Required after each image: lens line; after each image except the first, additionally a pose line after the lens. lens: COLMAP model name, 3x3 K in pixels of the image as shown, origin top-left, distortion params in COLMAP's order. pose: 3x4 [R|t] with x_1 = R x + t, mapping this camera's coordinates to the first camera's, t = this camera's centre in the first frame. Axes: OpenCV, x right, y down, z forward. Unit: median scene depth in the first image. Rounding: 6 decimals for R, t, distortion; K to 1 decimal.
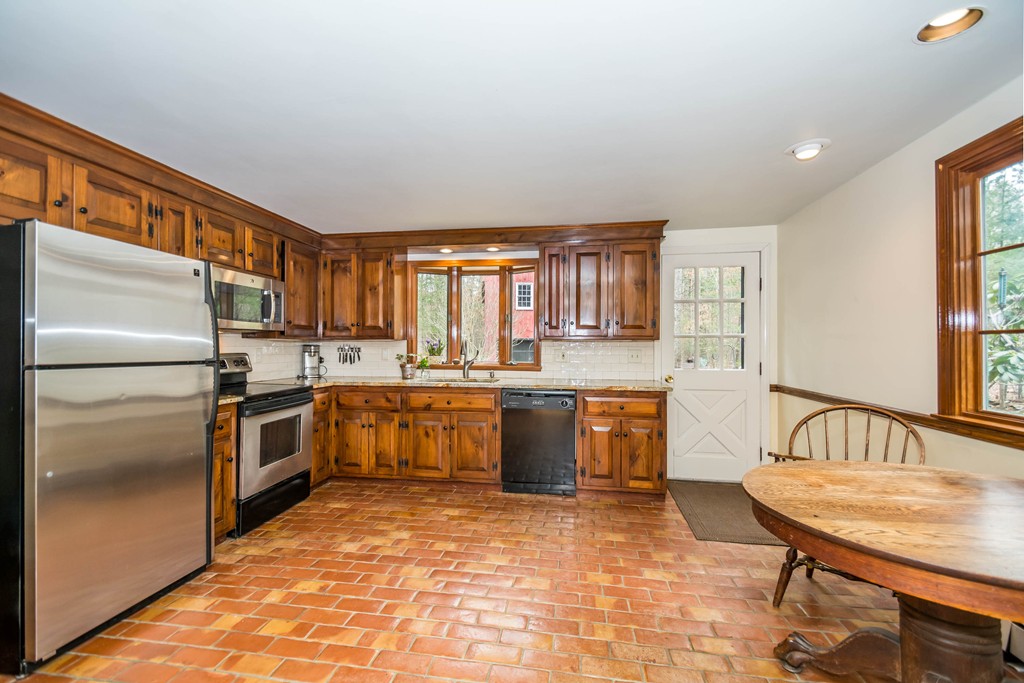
lens RADIAL K [[451.1, 0, 498.6], [0, 451.1, 340.4], [0, 0, 1]] dist [0.024377, -0.001635]
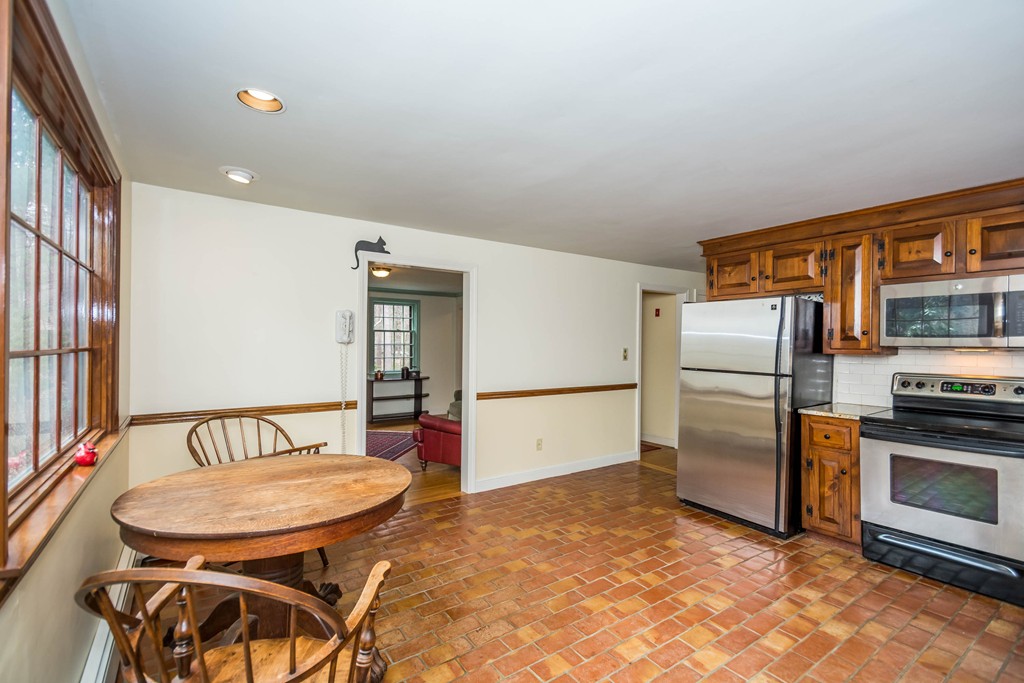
lens RADIAL K [[455.3, 0, 505.1], [0, 455.3, 342.4], [0, 0, 1]] dist [0.023431, -0.002111]
pose [[-0.719586, -0.012579, -0.694289, 0.560056], [-0.002958, 0.999882, -0.015050, -0.015398], [0.694397, -0.008776, -0.719539, 0.953469]]
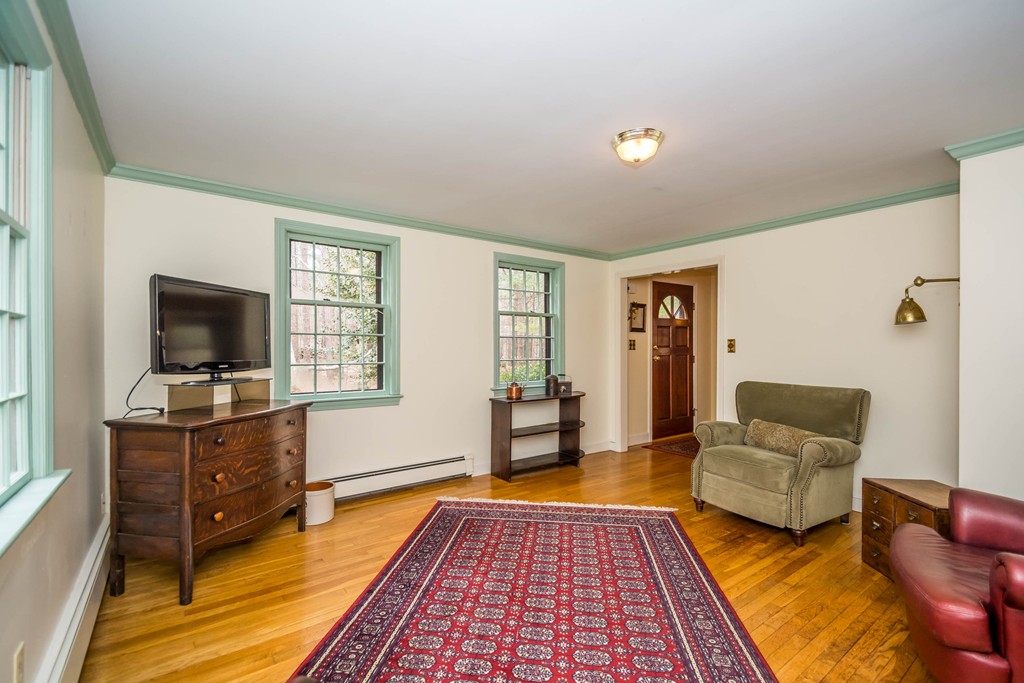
lens RADIAL K [[455.3, 0, 504.7], [0, 455.3, 347.9], [0, 0, 1]] dist [0.023431, -0.002111]
pose [[-0.705275, -0.006353, -0.708906, 0.359658], [0.002487, 0.999932, -0.011436, 0.007463], [0.708930, -0.009829, -0.705211, -0.181332]]
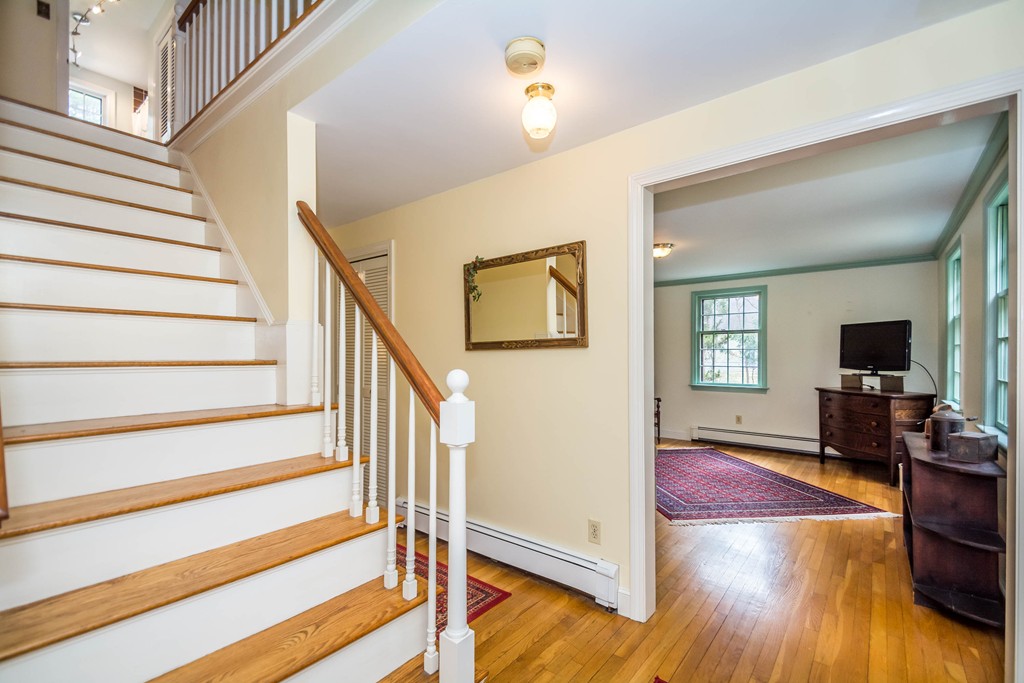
lens RADIAL K [[455.3, 0, 522.1], [0, 455.3, 358.1], [0, 0, 1]] dist [0.023431, -0.002111]
pose [[0.465059, -0.007959, 0.885244, -1.511335], [-0.012809, 0.999794, 0.015718, -0.007252], [-0.885187, -0.018649, 0.464861, -0.757141]]
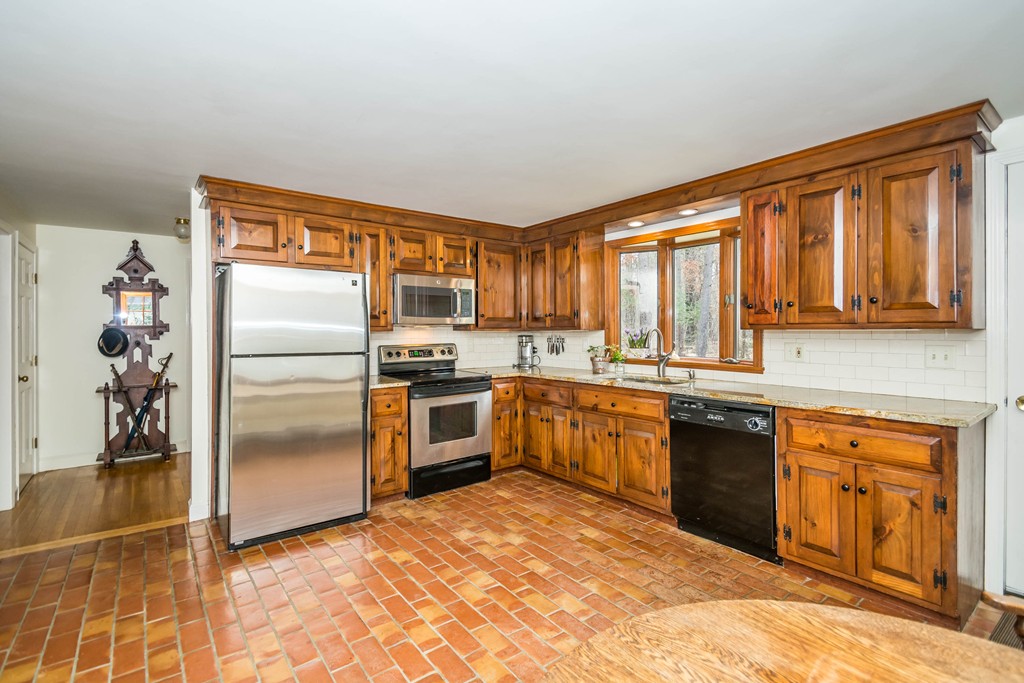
lens RADIAL K [[472.5, 0, 493.9], [0, 472.5, 329.2], [0, 0, 1]] dist [0.023036, -0.002613]
pose [[0.719319, -0.008532, -0.694627, 0.362453], [0.016081, 0.999861, 0.004372, -0.012593], [0.694493, -0.014315, 0.719357, 0.212326]]
